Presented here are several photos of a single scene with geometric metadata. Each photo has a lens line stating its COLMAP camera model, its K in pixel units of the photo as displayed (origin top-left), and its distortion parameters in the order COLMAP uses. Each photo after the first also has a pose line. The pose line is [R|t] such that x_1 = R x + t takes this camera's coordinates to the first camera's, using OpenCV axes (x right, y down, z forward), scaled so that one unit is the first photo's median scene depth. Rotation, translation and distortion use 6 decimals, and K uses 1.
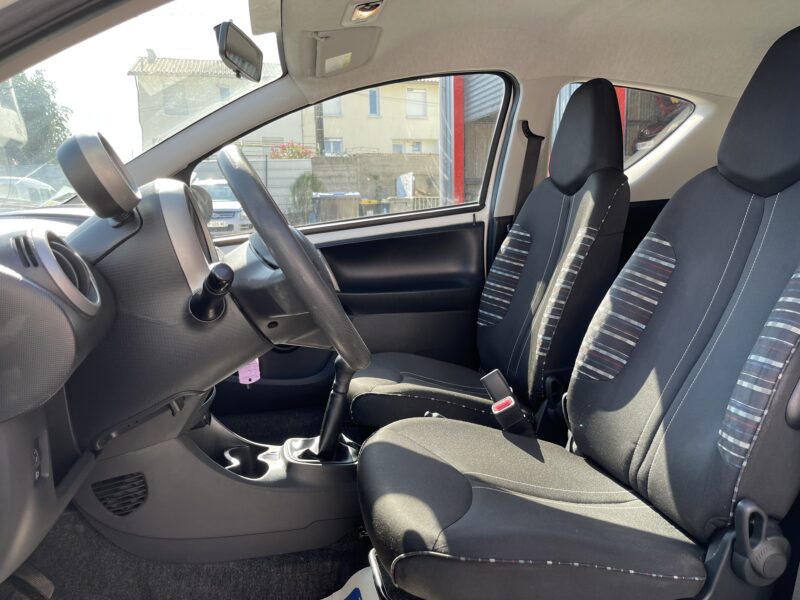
lens RADIAL K [[612.4, 0, 400.3], [0, 612.4, 299.5], [0, 0, 1]] dist [0.013614, -0.017473]
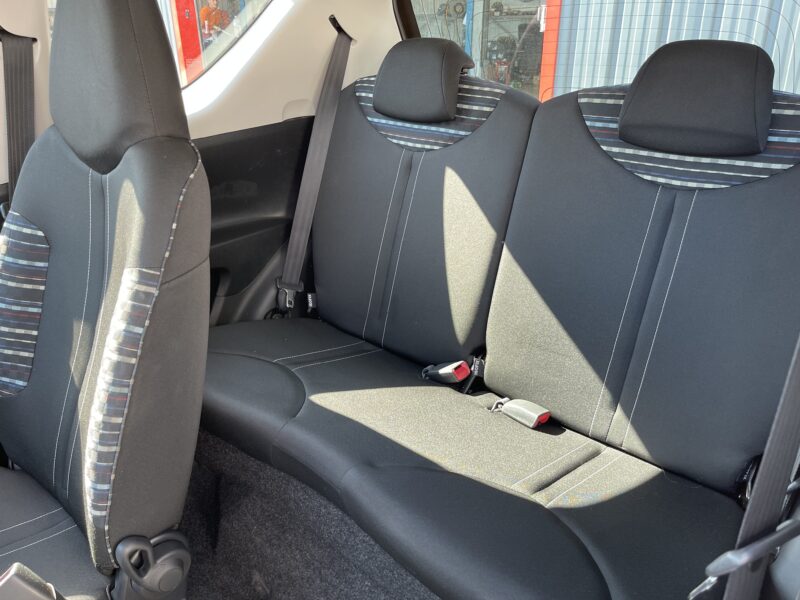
lens RADIAL K [[612.4, 0, 399.5], [0, 612.4, 299.8], [0, 0, 1]] dist [0.013614, -0.017473]
pose [[0.803296, -0.221618, 0.552812, 0.187446], [0.094367, 0.963827, 0.249265, -0.193459], [-0.588057, -0.148067, 0.795151, 0.455502]]
